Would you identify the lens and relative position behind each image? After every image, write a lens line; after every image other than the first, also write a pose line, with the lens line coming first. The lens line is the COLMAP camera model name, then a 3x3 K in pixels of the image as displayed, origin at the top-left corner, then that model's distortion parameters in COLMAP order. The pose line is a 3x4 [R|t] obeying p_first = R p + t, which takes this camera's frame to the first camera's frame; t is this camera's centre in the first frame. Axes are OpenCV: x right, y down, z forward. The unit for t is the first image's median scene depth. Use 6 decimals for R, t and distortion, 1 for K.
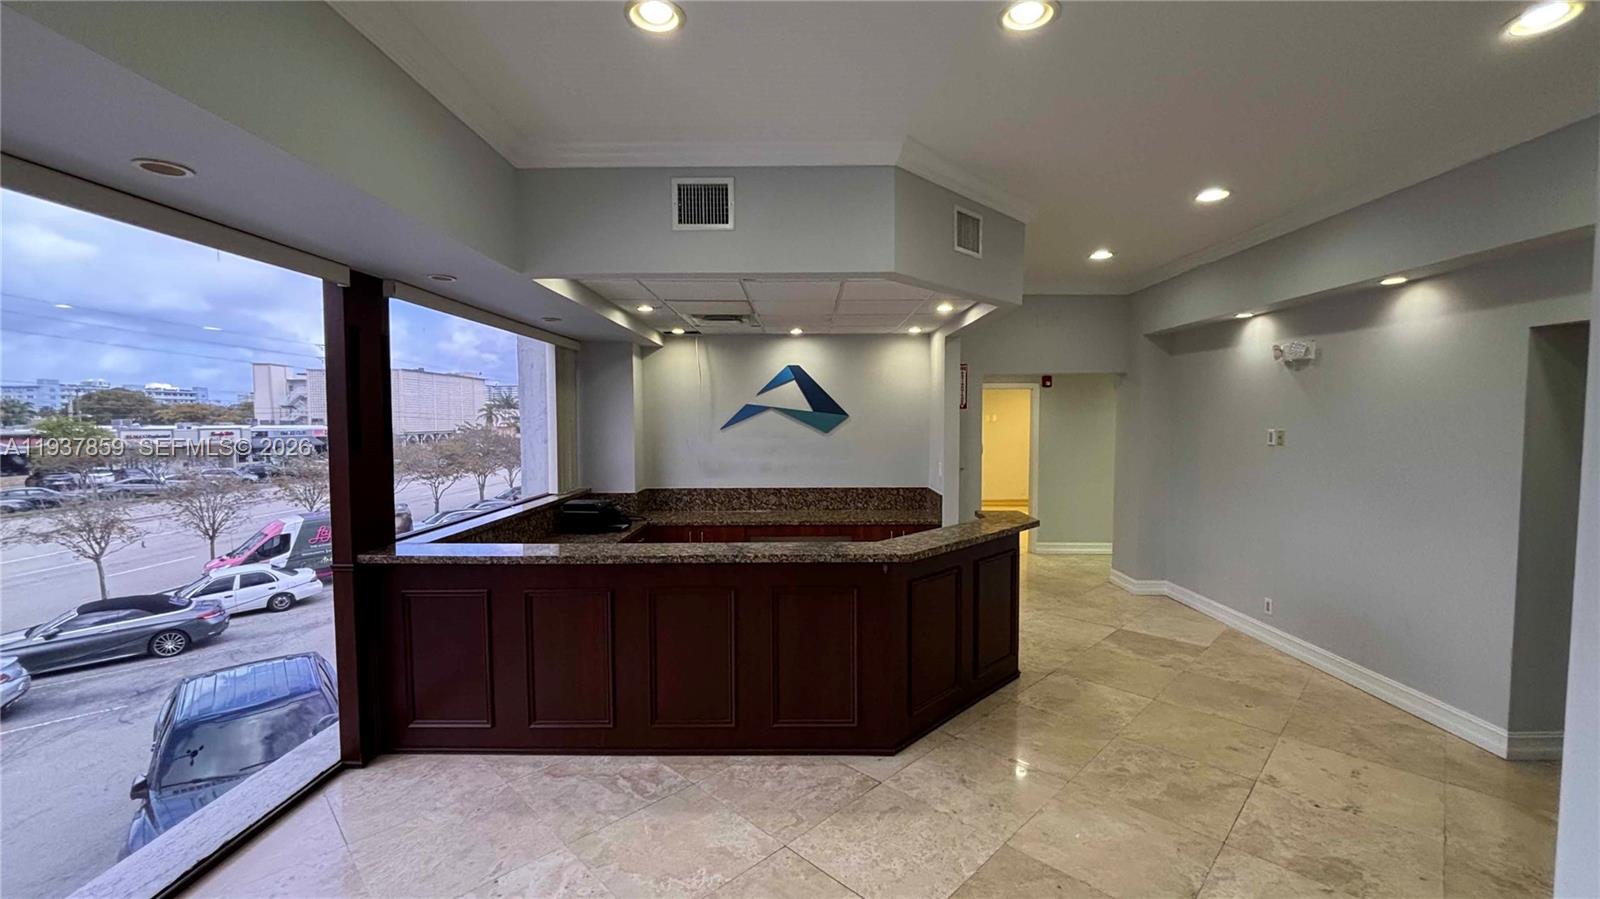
lens RADIAL K [[642.6, 0, 802.2], [0, 642.6, 453.5], [0, 0, 1]] dist [0.005314, -0.001576]
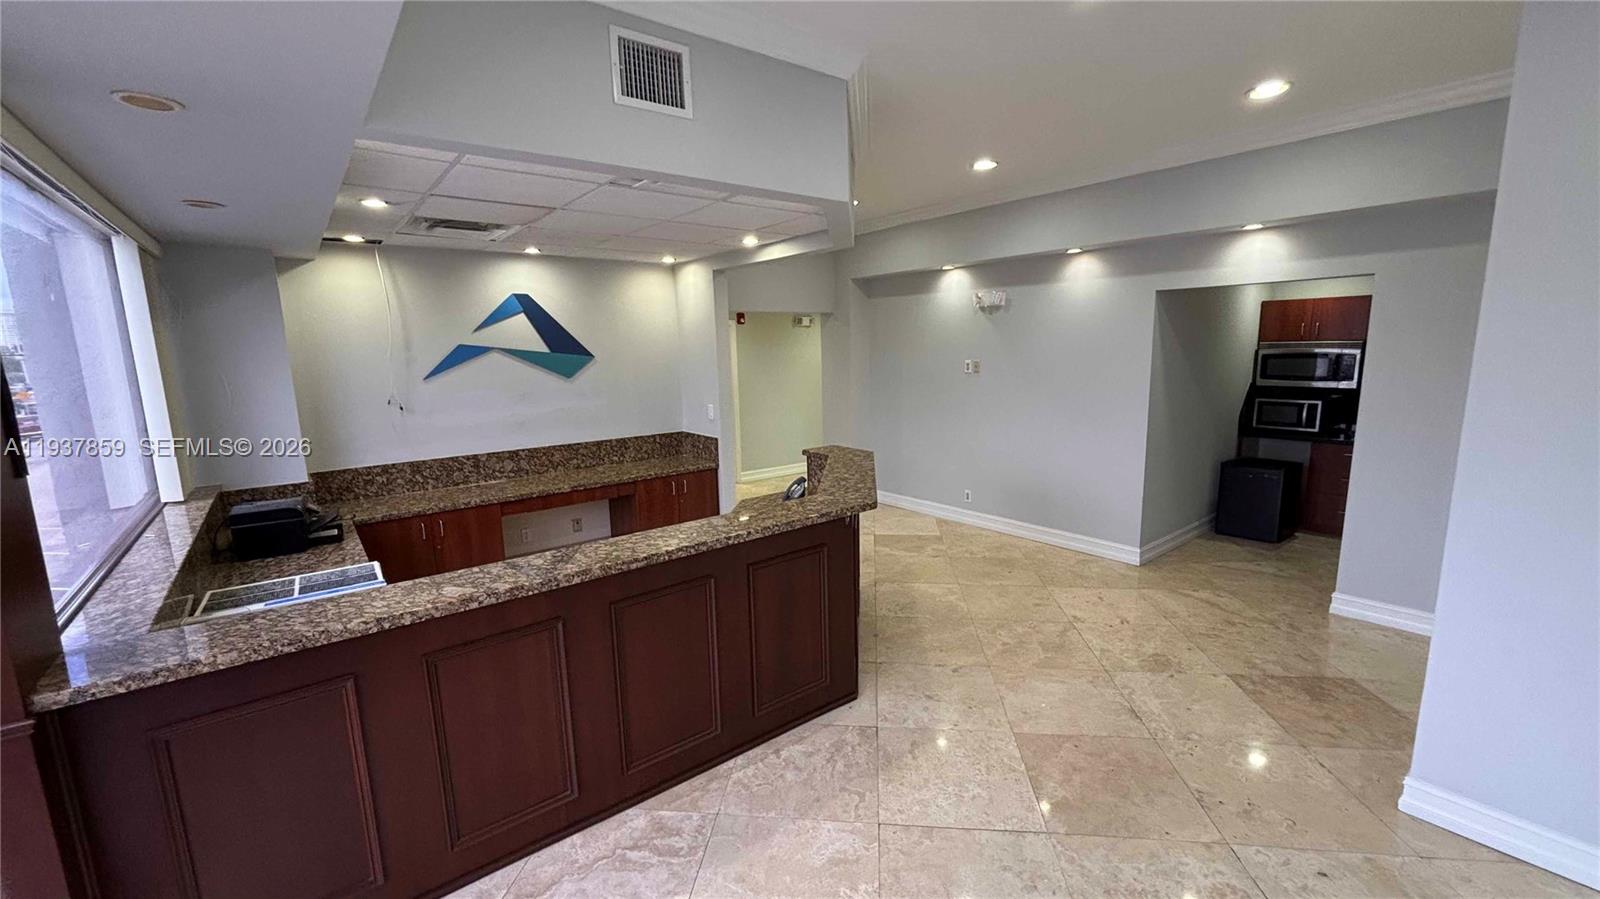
lens RADIAL K [[642.6, 0, 802.2], [0, 642.6, 453.4], [0, 0, 1]] dist [0.005314, -0.001576]
pose [[0.780037, -0.117800, 0.614545, -0.291340], [0.053592, 0.991088, 0.121954, -0.023999], [-0.623434, -0.062194, 0.779399, 0.168662]]
